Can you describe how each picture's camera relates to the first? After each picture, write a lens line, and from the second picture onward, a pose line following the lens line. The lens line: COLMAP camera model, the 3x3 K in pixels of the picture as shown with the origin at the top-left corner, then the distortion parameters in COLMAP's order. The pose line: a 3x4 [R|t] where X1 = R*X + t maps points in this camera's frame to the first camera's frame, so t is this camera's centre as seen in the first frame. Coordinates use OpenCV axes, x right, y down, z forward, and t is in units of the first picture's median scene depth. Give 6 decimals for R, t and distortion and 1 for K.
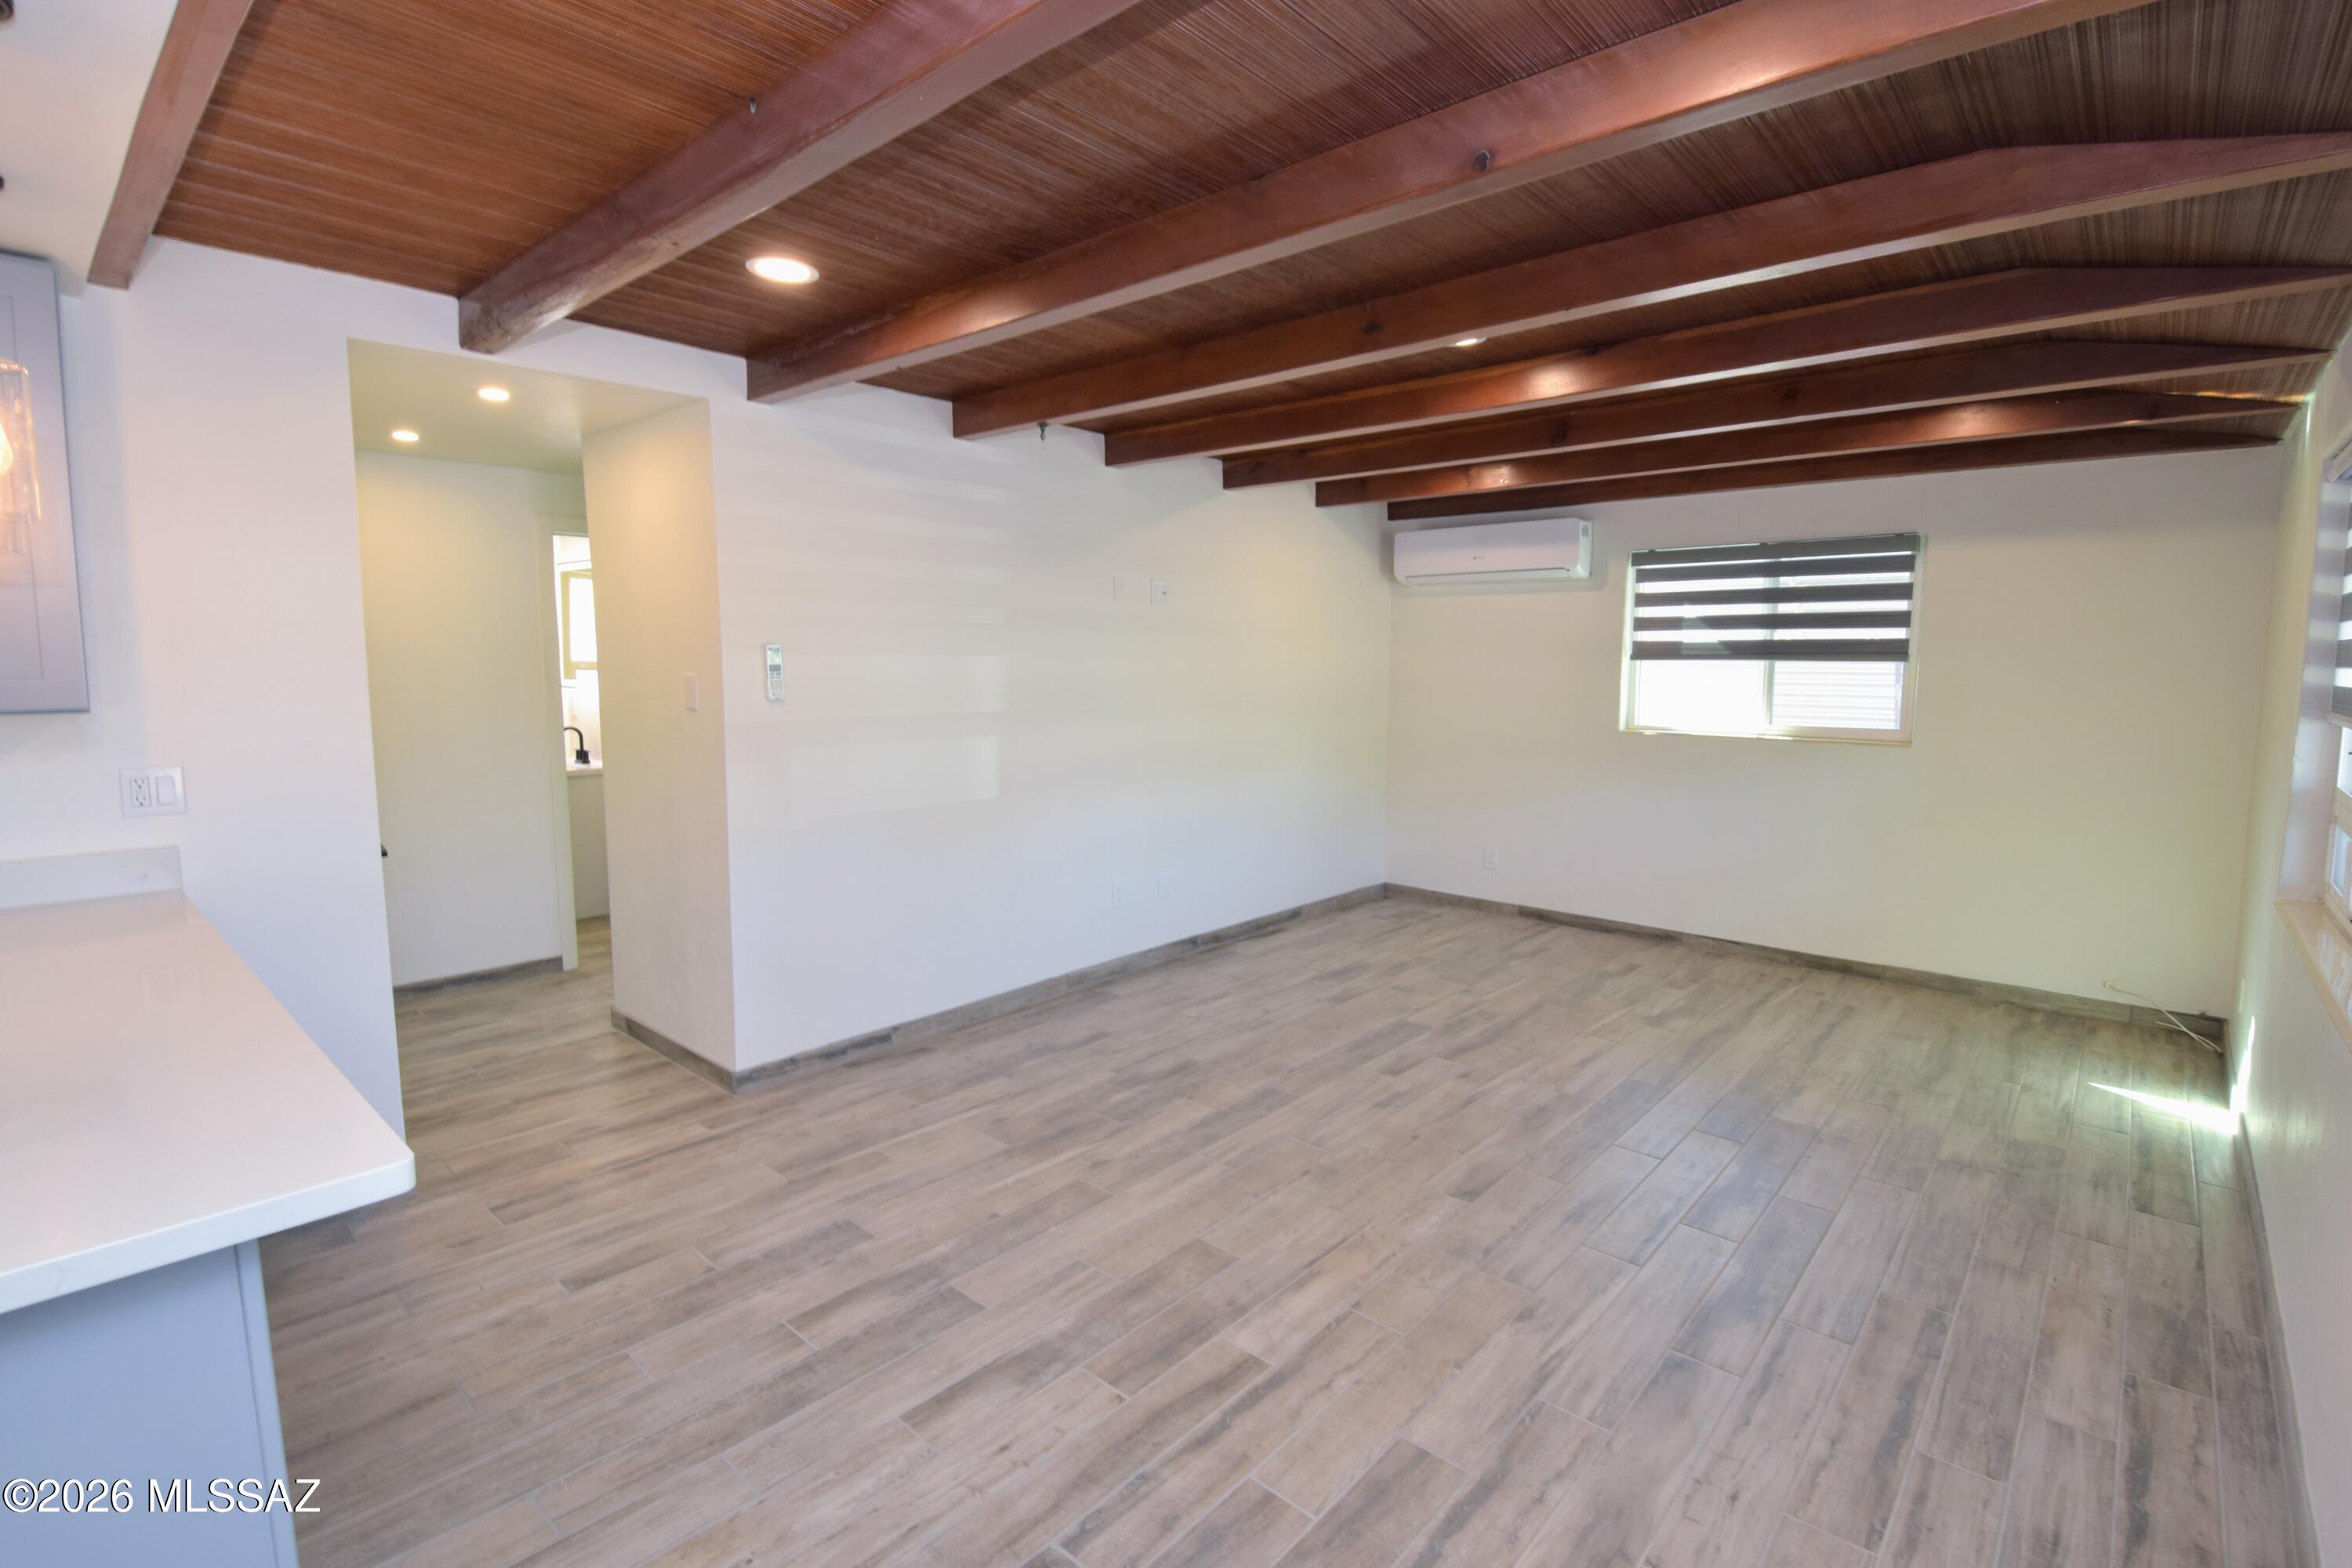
lens RADIAL K [[1084.3, 0, 1196.8], [0, 1084.3, 776.5], [0, 0, 1]] dist [0.015045, -0.019952]
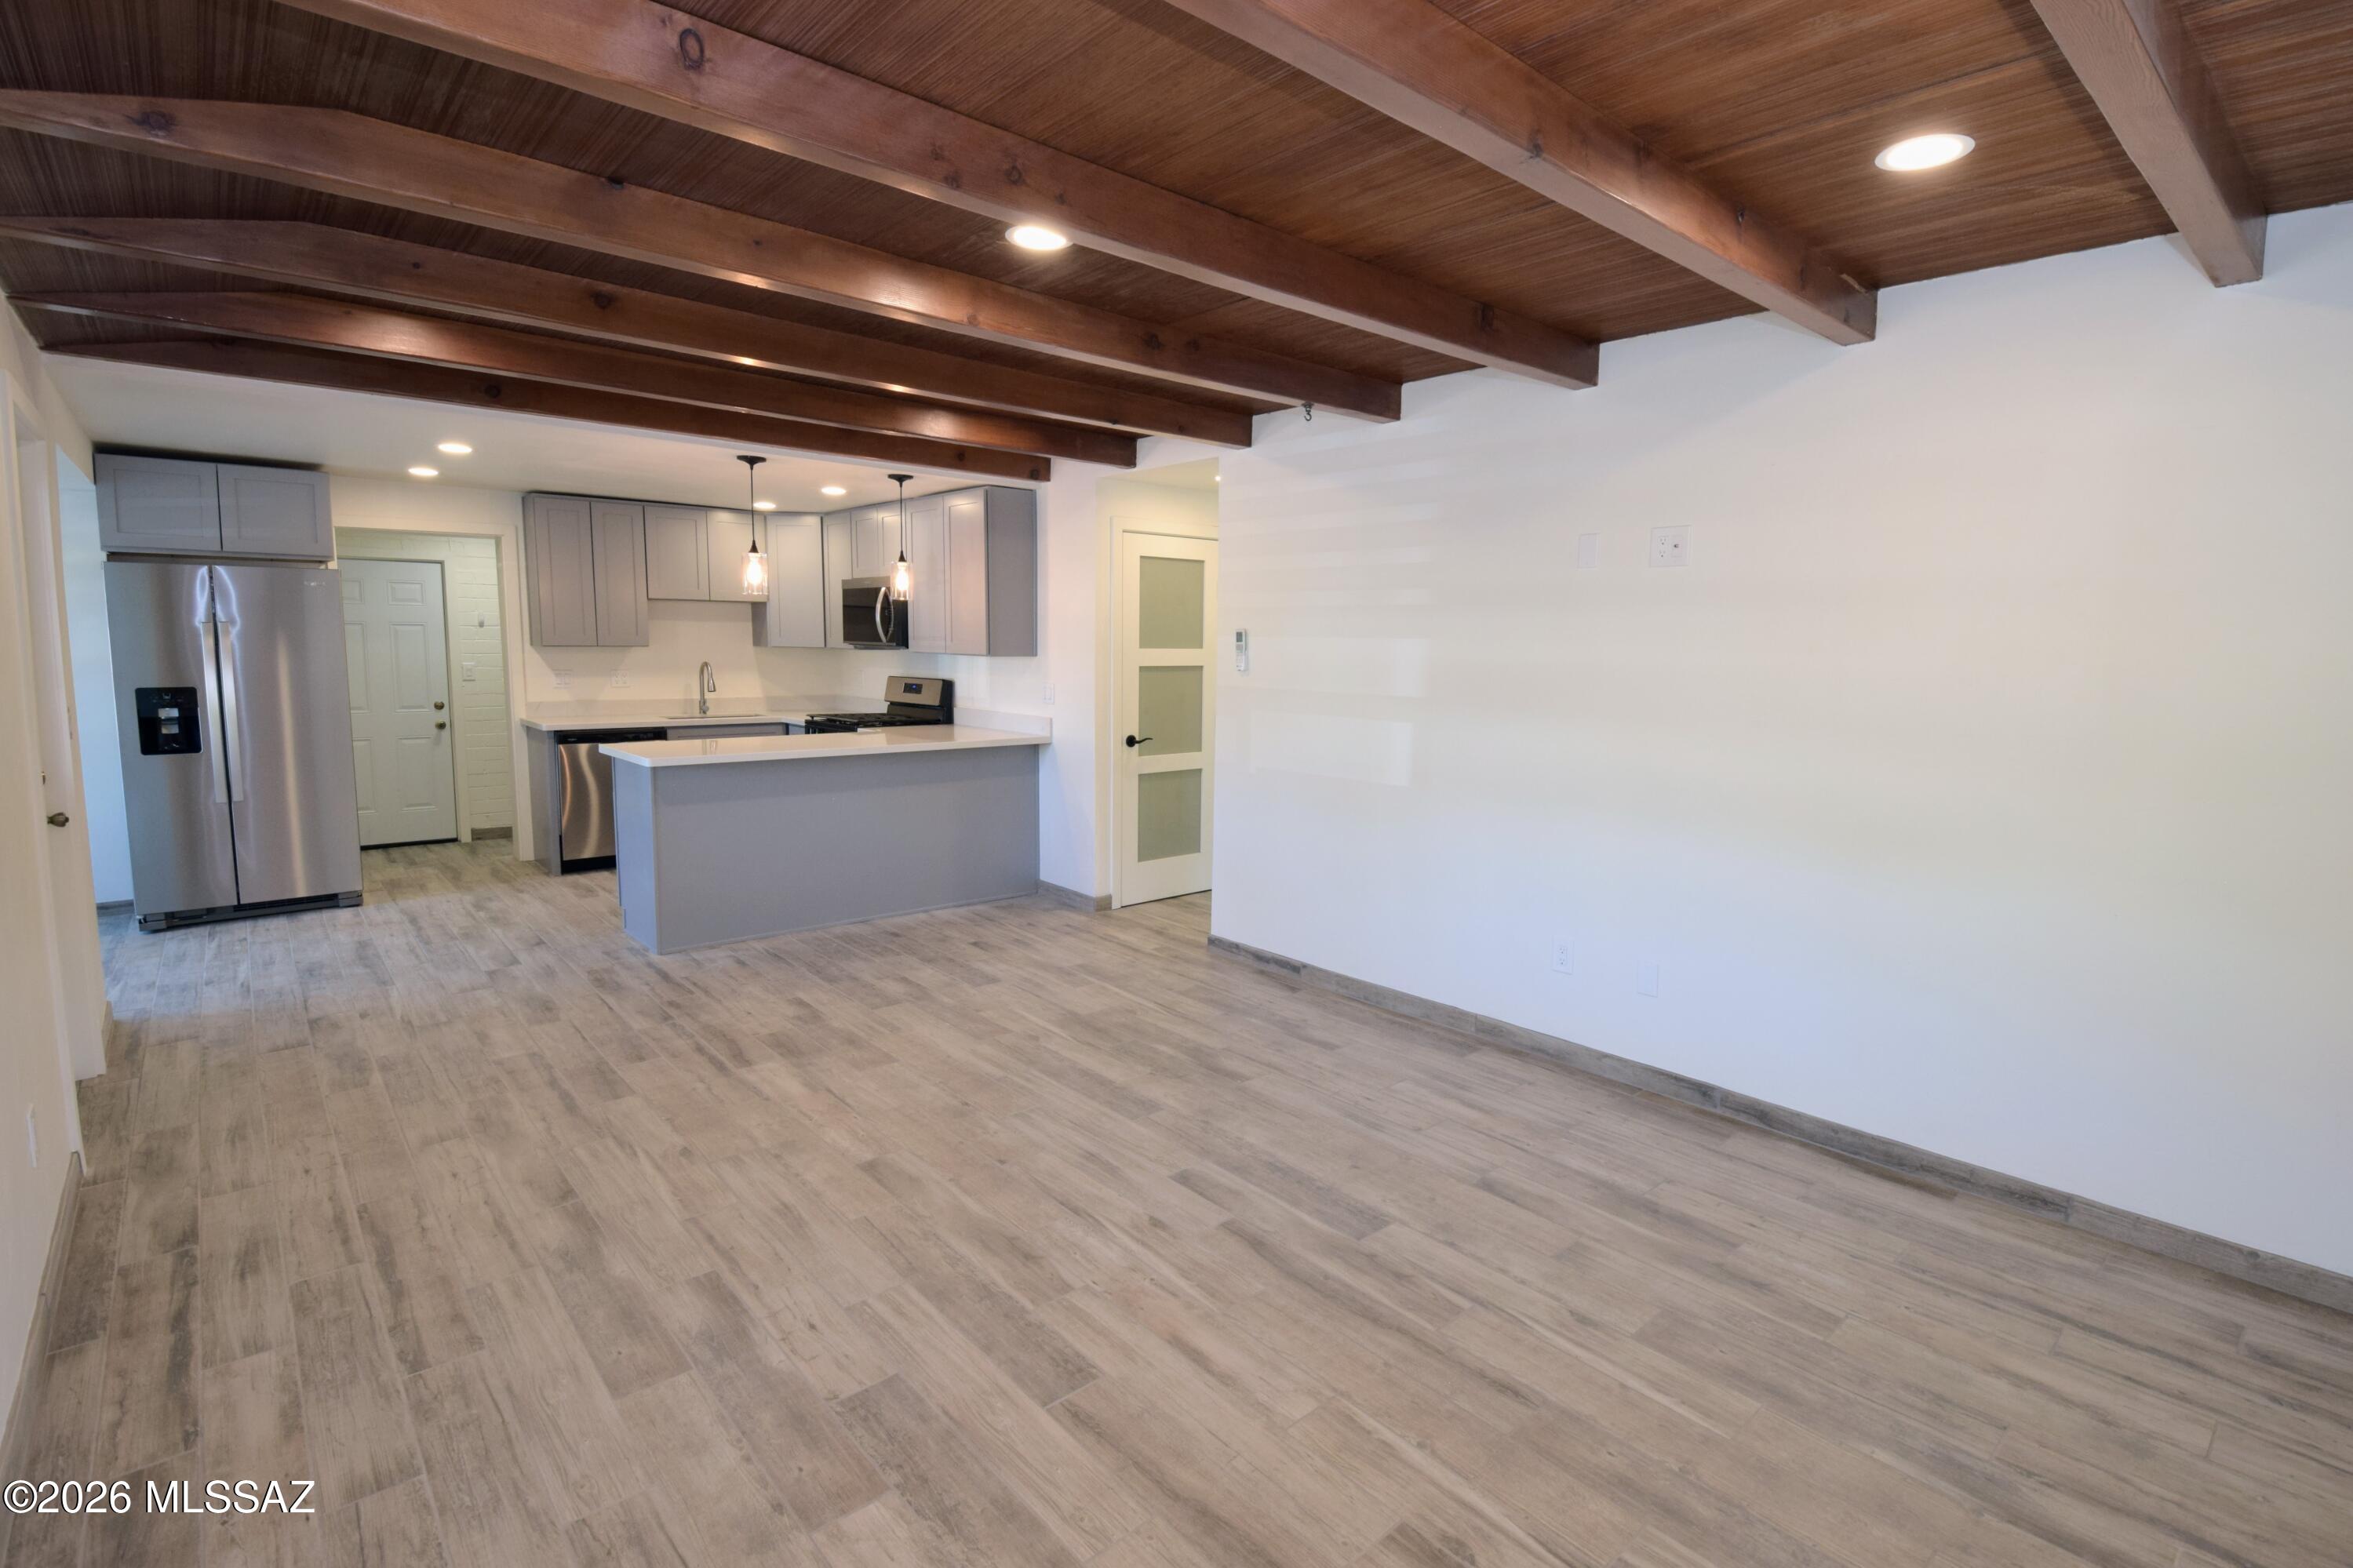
lens RADIAL K [[1112.3, 0, 1202.6], [0, 1112.3, 764.4], [0, 0, 1]] dist [0.018379, -0.022038]
pose [[-0.124915, 0.103696, -0.986734, 0.986279], [-0.126036, 0.984808, 0.119449, -0.115731], [0.984130, 0.139285, -0.109948, 1.134845]]
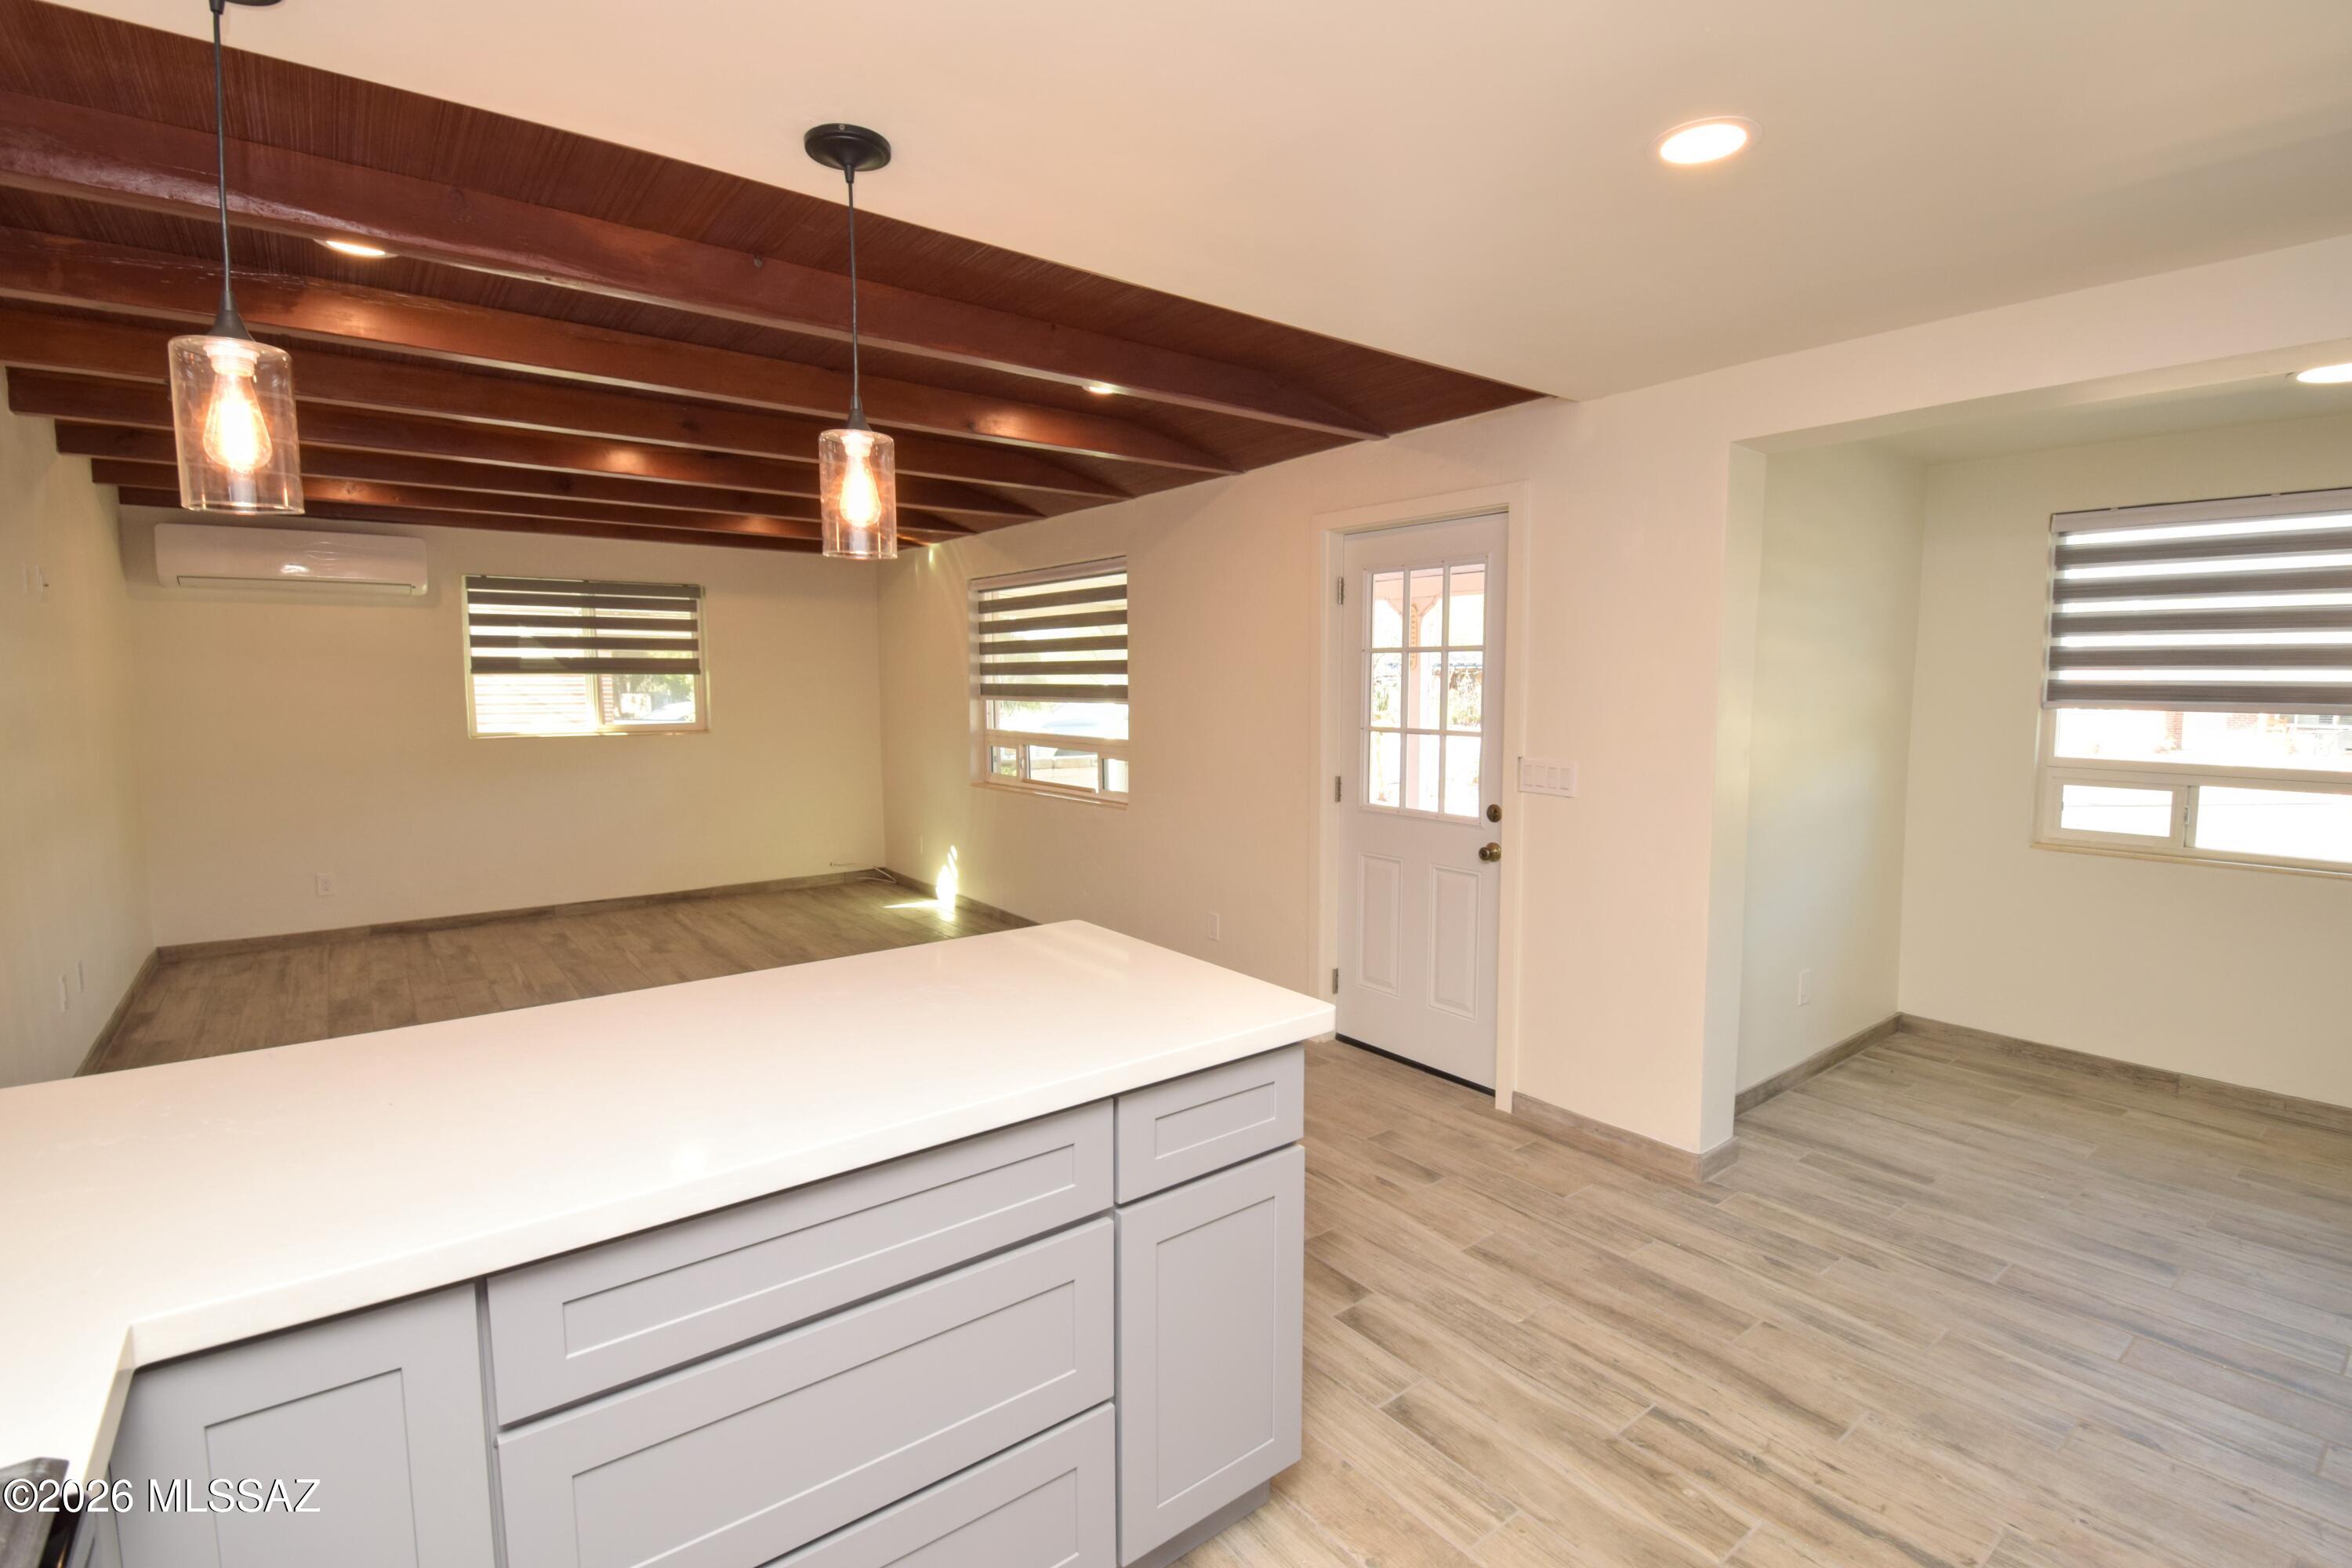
lens RADIAL K [[1077.9, 0, 1174.5], [0, 1077.9, 773.5], [0, 0, 1]] dist [0.031119, -0.034490]
pose [[0.195963, -0.089805, 0.976490, -0.874282], [0.107948, 0.991721, 0.069542, -0.010455], [-0.974652, 0.091782, 0.204035, 0.146696]]
